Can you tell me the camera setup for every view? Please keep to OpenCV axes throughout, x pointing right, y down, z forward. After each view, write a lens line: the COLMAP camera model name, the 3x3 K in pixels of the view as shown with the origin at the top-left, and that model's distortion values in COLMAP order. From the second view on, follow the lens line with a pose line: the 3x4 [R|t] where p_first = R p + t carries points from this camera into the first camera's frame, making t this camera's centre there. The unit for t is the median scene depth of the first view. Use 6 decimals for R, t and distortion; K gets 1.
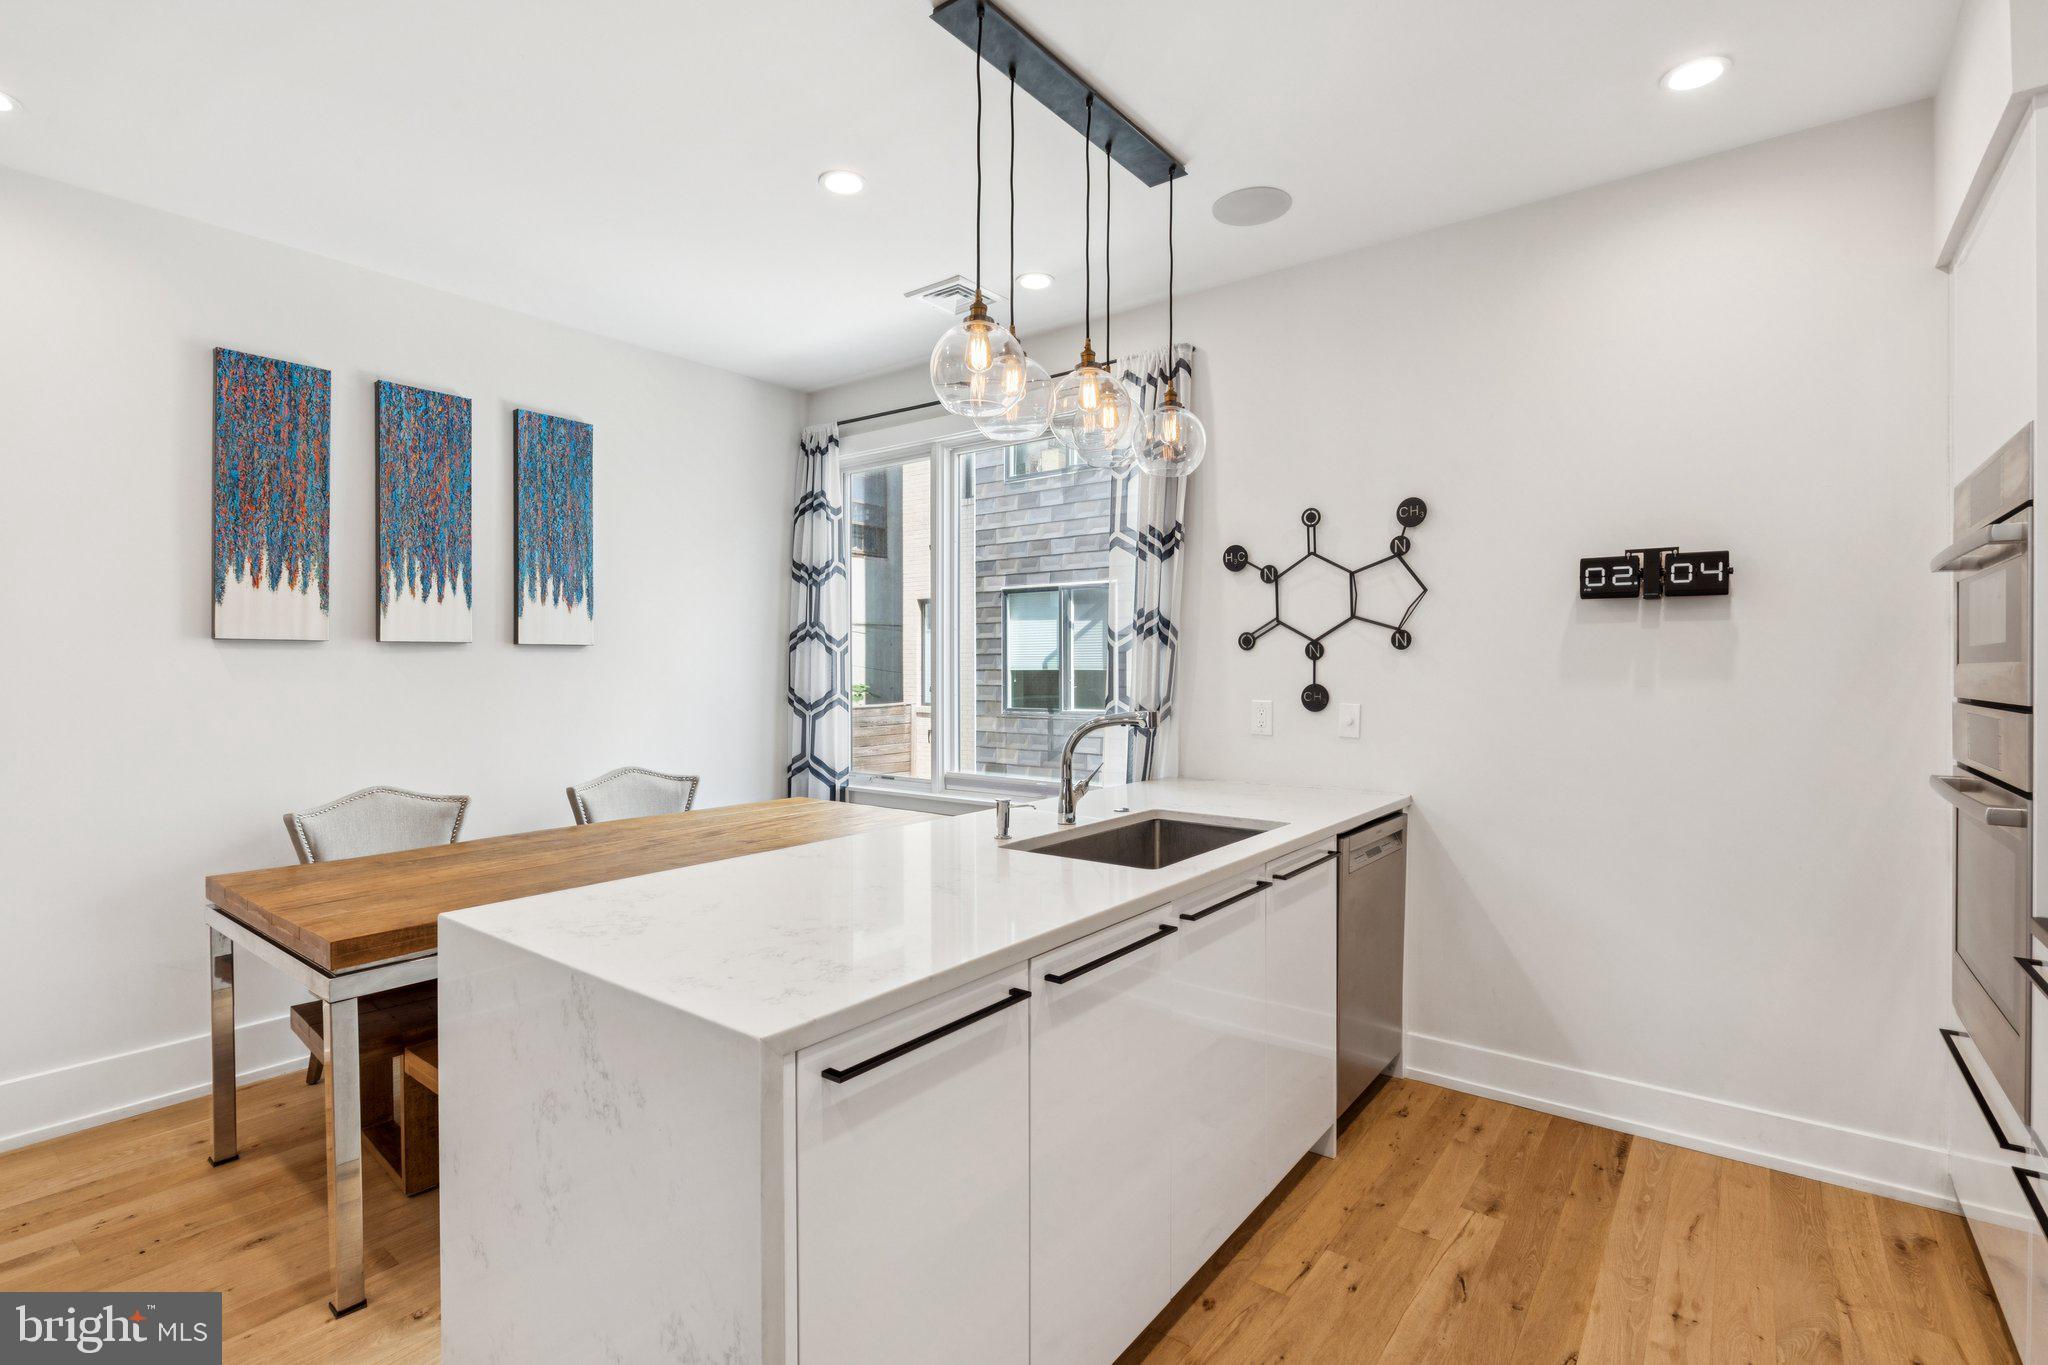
lens RADIAL K [[946.8, 0, 1024.0], [0, 946.8, 682.5], [0, 0, 1]] dist [-0.002080, -0.000273]
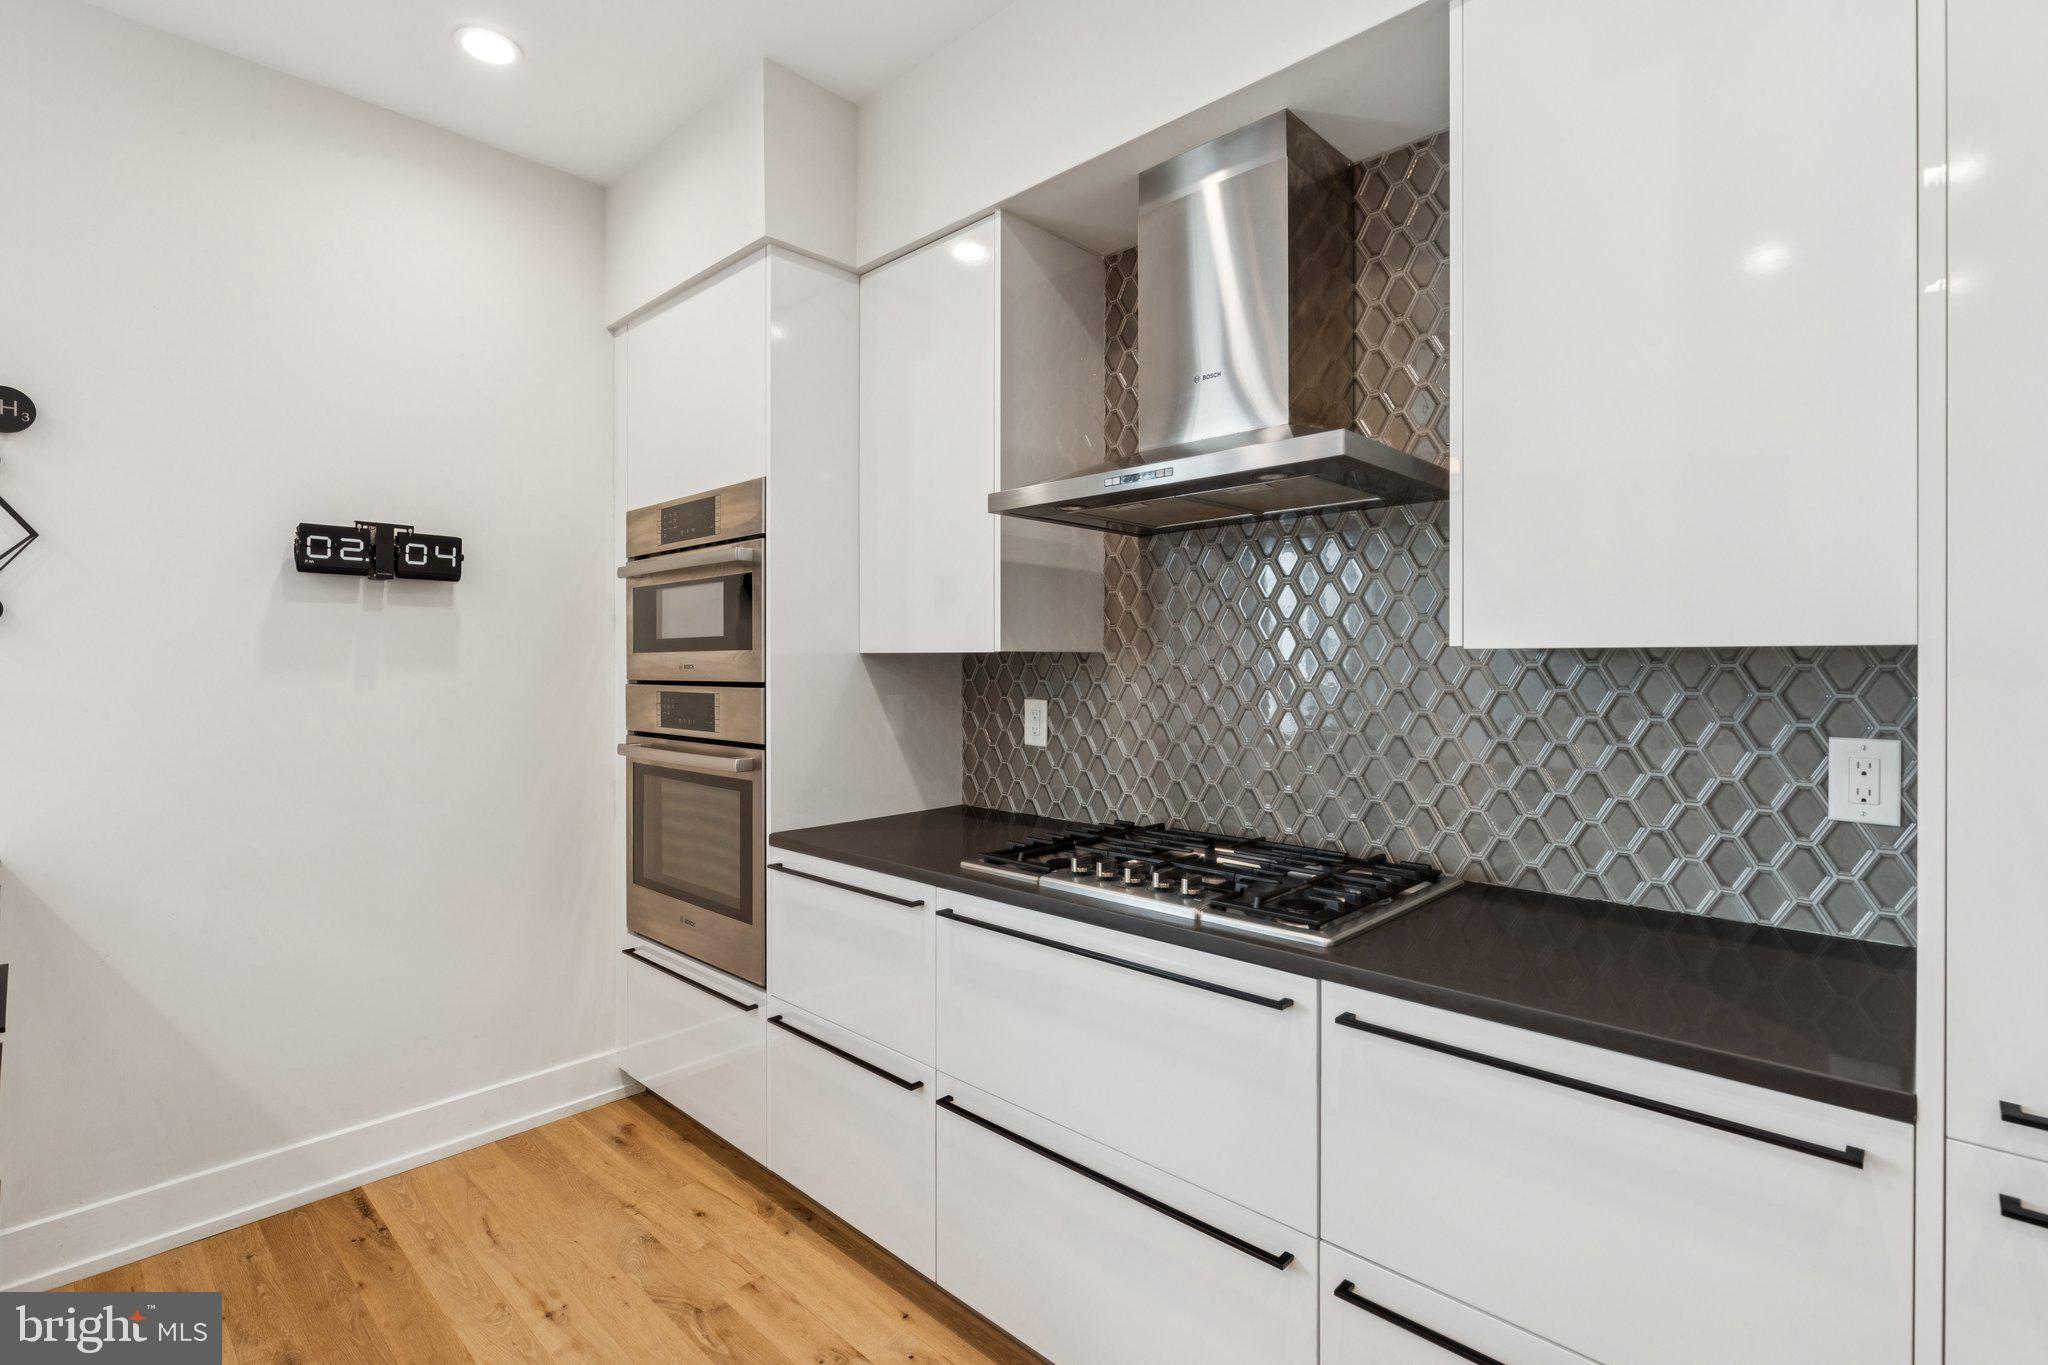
lens RADIAL K [[963.9, 0, 1027.8], [0, 963.9, 664.8], [0, 0, 1]] dist [0.001613, 0.000050]
pose [[0.108884, -0.004472, 0.994044, -0.195507], [0.016469, 0.999861, 0.002694, 0.001237], [-0.993918, 0.016077, 0.108943, 0.304232]]
